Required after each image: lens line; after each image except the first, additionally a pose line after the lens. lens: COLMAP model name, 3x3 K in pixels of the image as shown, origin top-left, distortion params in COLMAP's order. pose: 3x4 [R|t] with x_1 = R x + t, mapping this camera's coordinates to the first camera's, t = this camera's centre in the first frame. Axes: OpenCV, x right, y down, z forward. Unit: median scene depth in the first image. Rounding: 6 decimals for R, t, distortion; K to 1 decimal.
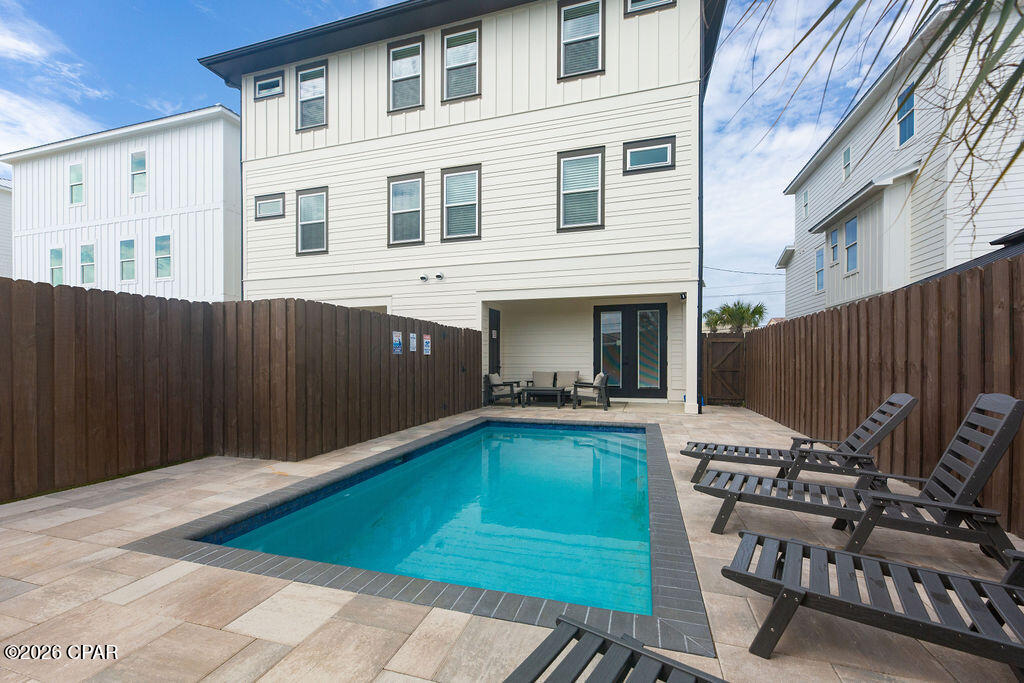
lens RADIAL K [[430.3, 0, 516.2], [0, 430.3, 350.4], [0, 0, 1]] dist [0.001563, 0.000530]
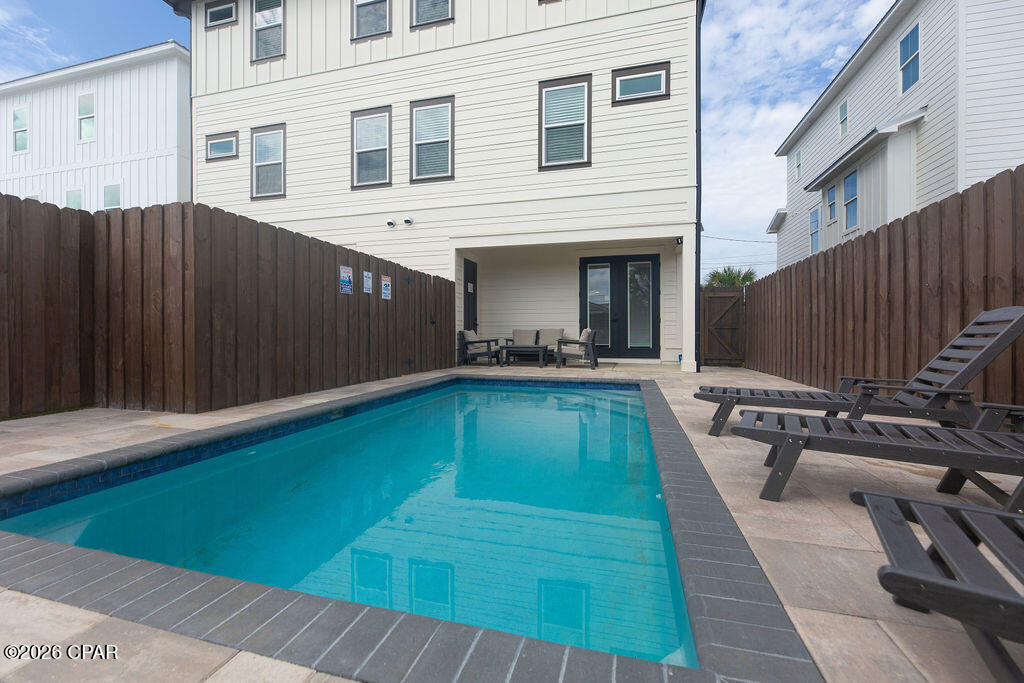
lens RADIAL K [[428.6, 0, 506.8], [0, 428.6, 323.5], [0, 0, 1]] dist [-0.001490, -0.000390]
pose [[0.999959, -0.001002, 0.008989, 0.019866], [0.001058, 0.999980, -0.006269, 0.048368], [-0.008983, 0.006278, 0.999940, 0.106371]]
